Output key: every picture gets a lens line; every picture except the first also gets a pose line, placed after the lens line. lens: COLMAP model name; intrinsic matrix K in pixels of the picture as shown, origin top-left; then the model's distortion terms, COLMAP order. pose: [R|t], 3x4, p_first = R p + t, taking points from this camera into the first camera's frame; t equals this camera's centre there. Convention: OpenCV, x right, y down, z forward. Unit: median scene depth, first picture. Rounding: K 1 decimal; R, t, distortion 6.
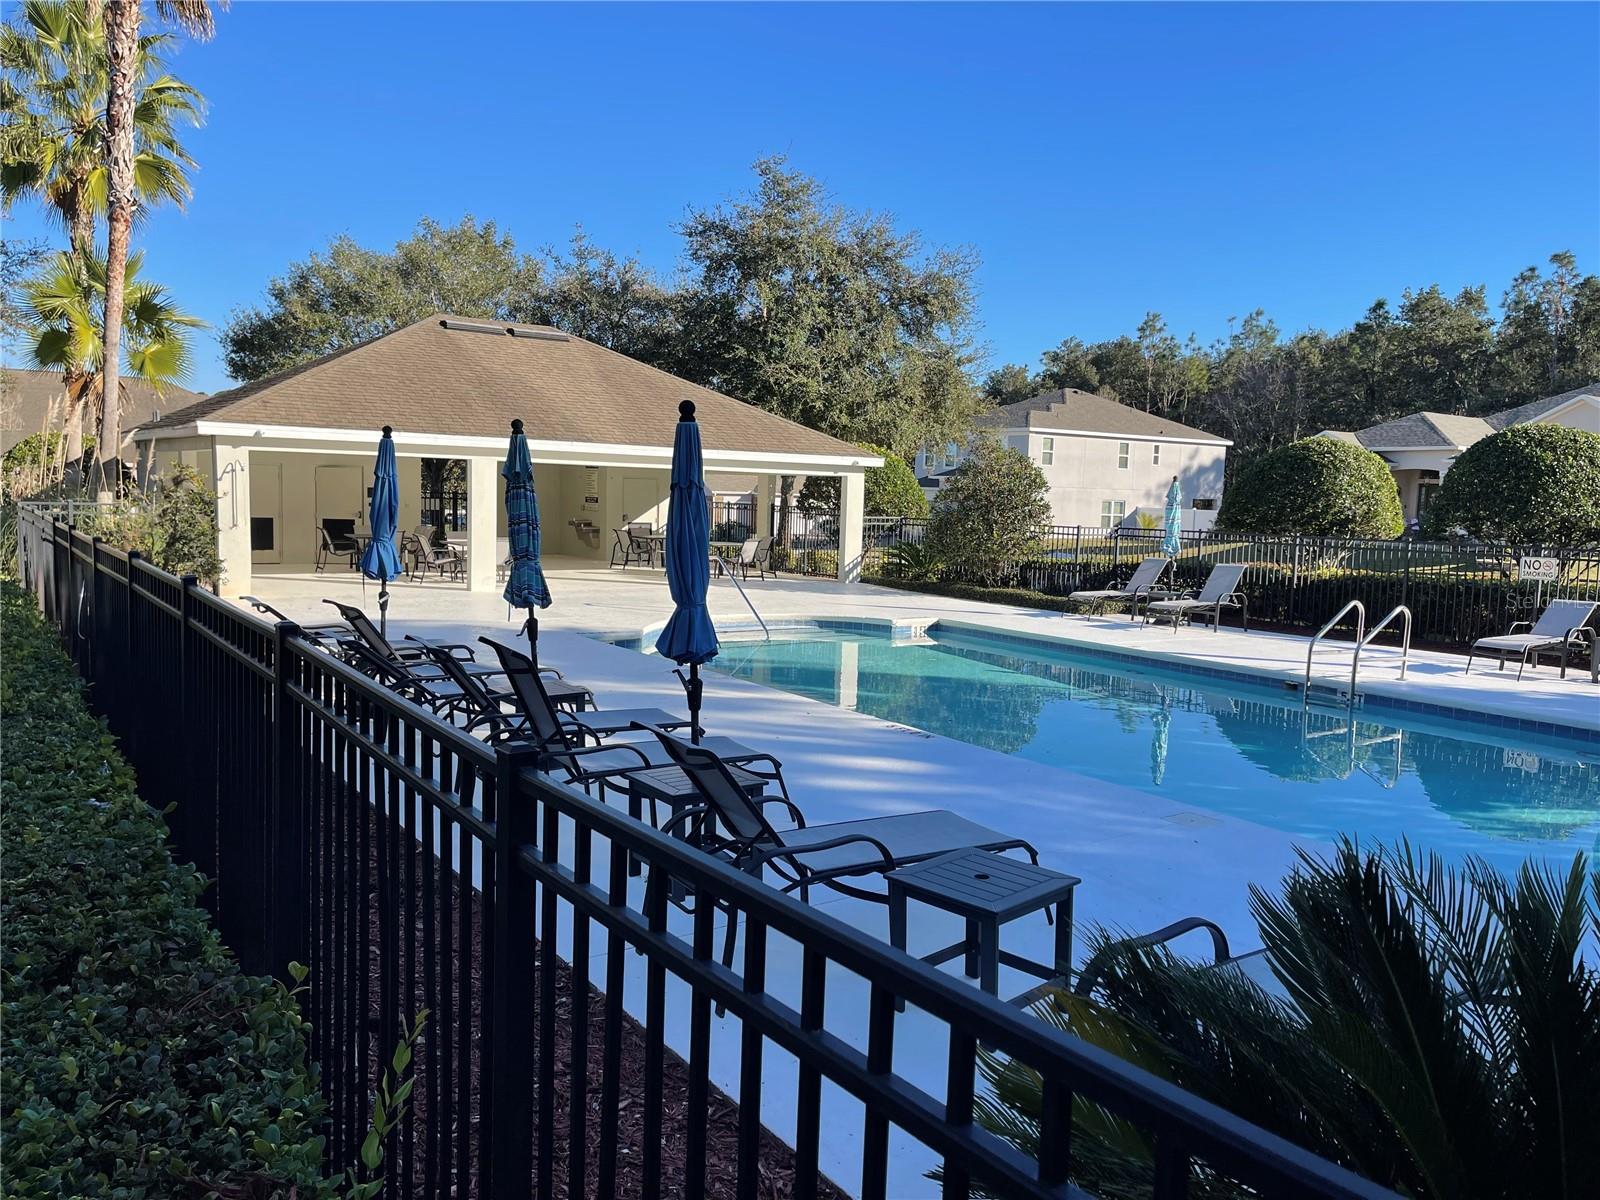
lens RADIAL K [[1210.8, 0, 791.4], [0, 1210.8, 591.5], [0, 0, 1]] dist [-0.004713, -0.064773]
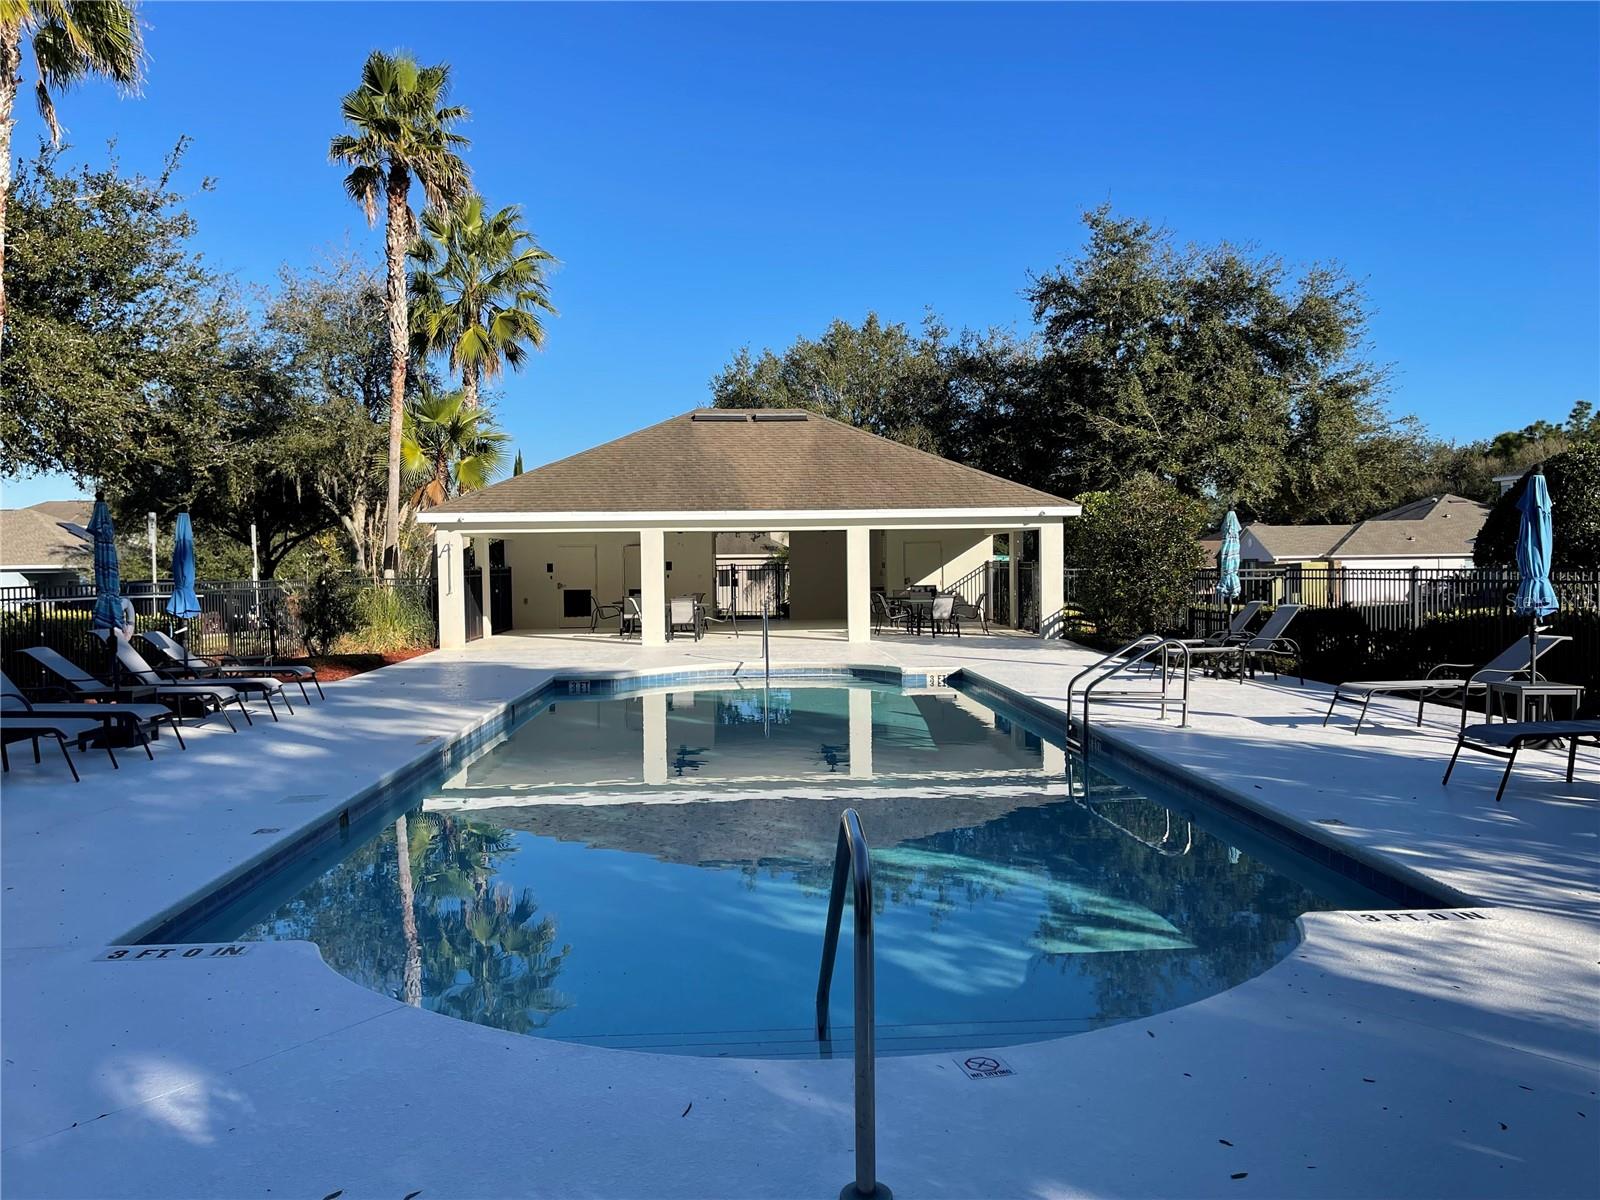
lens RADIAL K [[1210.8, 0, 791.4], [0, 1210.8, 591.5], [0, 0, 1]] dist [-0.004713, -0.064773]
pose [[0.833392, -0.031518, -0.551783, 0.407523], [-0.006295, 0.997766, -0.066502, 0.020579], [0.552646, 0.058896, 0.831332, 0.096237]]
